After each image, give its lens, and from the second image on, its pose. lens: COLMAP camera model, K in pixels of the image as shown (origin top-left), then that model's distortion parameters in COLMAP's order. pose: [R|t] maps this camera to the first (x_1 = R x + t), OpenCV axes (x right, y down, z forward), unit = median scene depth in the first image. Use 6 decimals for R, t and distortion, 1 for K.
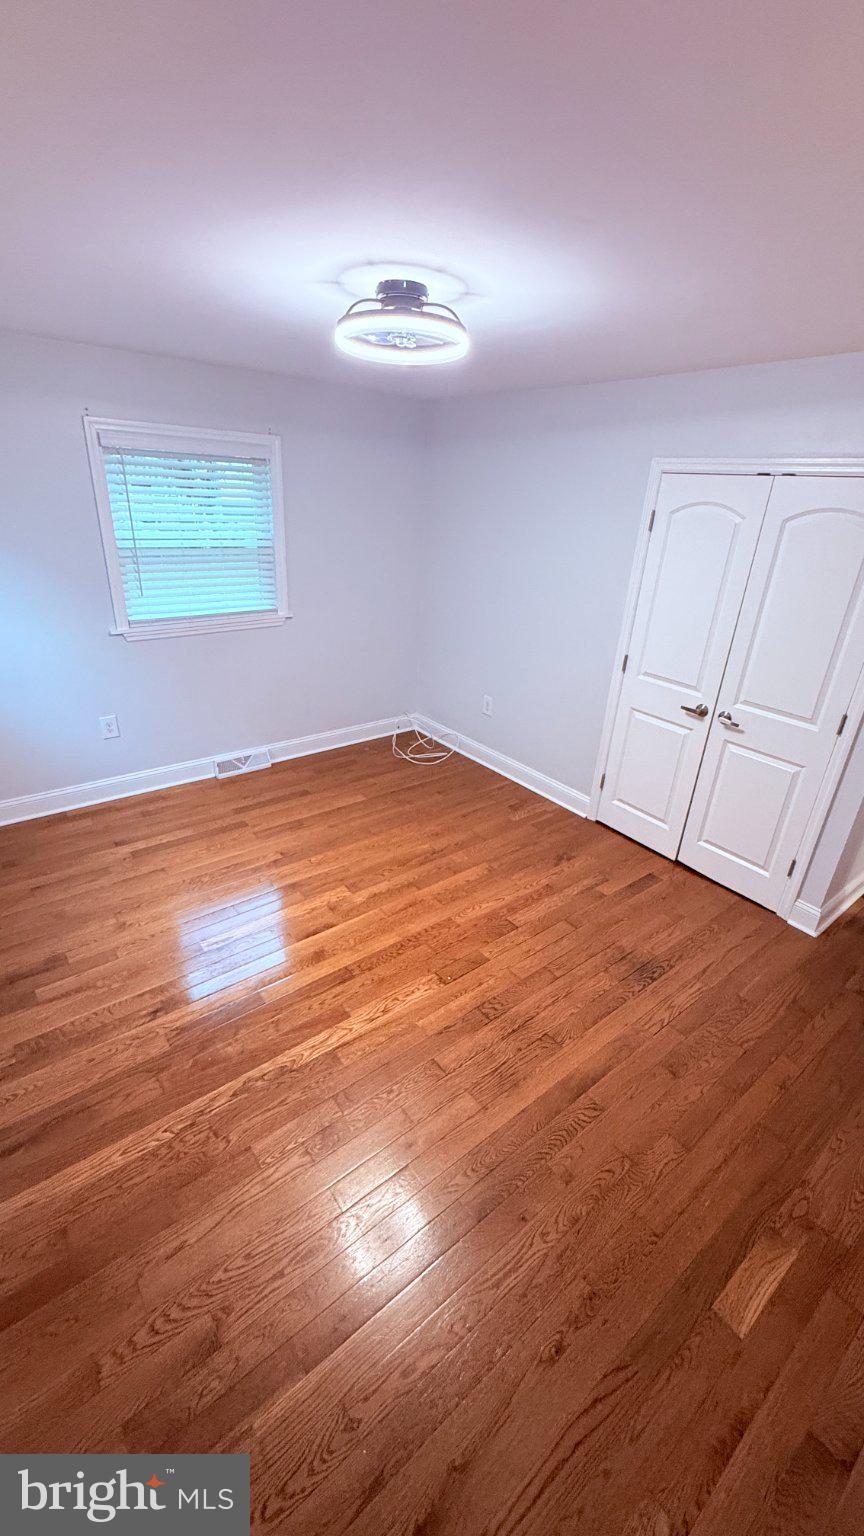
lens RADIAL K [[608.4, 0, 431.3], [0, 608.4, 762.6], [0, 0, 1]] dist [0.001156, 0.000052]
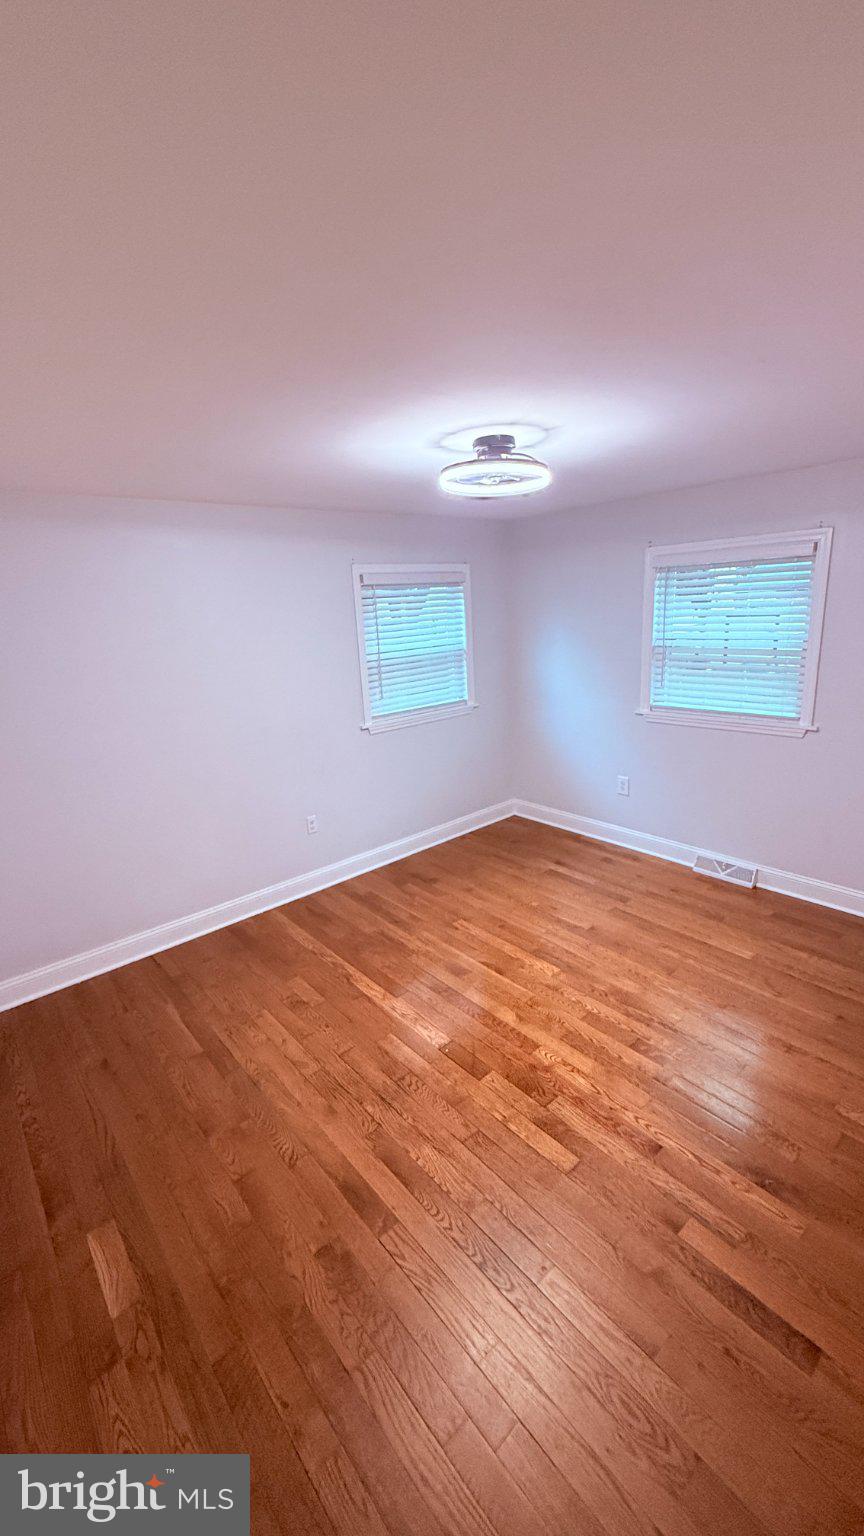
lens RADIAL K [[608.4, 0, 431.3], [0, 608.4, 762.6], [0, 0, 1]] dist [0.001156, 0.000052]
pose [[0.039556, 0.202883, -0.978404, 0.701470], [-0.354727, 0.918243, 0.176066, -0.195018], [0.934133, 0.340101, 0.108289, 0.531522]]
